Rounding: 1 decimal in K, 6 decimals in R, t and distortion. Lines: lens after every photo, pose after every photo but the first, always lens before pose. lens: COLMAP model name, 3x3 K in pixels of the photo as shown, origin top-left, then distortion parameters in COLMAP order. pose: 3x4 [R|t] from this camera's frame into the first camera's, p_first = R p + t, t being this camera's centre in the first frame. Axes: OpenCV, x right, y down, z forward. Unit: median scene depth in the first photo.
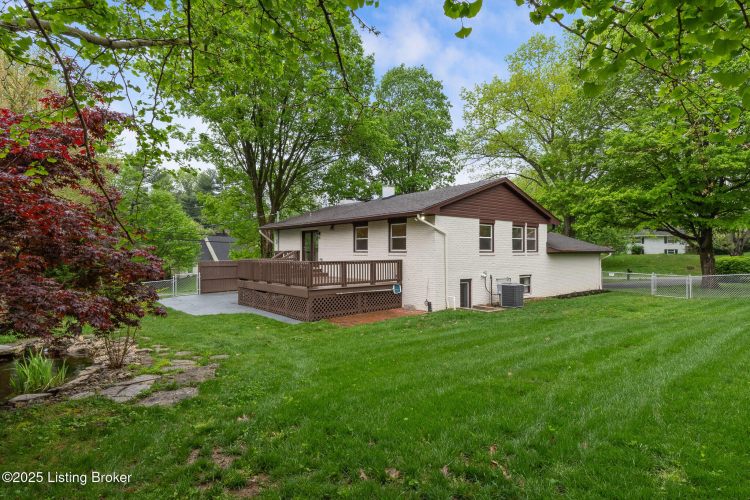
lens RADIAL K [[411.4, 0, 374.8], [0, 411.4, 251.9], [0, 0, 1]] dist [-0.000487, -0.000087]
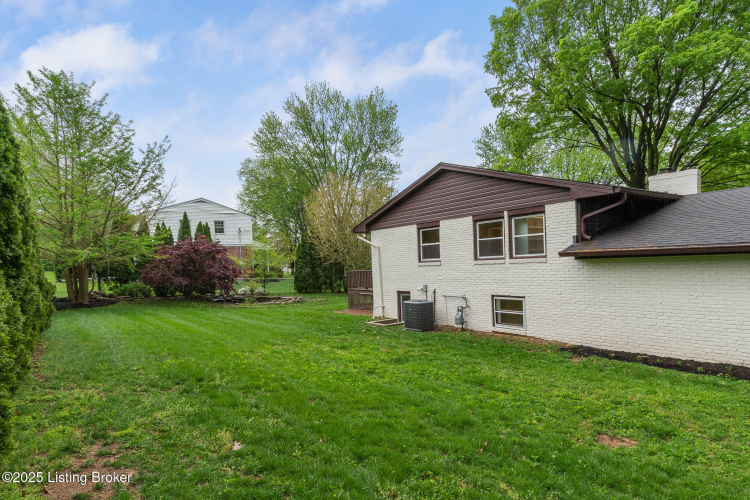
lens RADIAL K [[411.4, 0, 375.0], [0, 411.4, 251.1], [0, 0, 1]] dist [-0.000487, -0.000087]
pose [[-0.041947, -0.024017, -0.998831, 1.058058], [0.044001, 0.998697, -0.025861, -0.003930], [0.998150, -0.045034, -0.040836, 0.883396]]
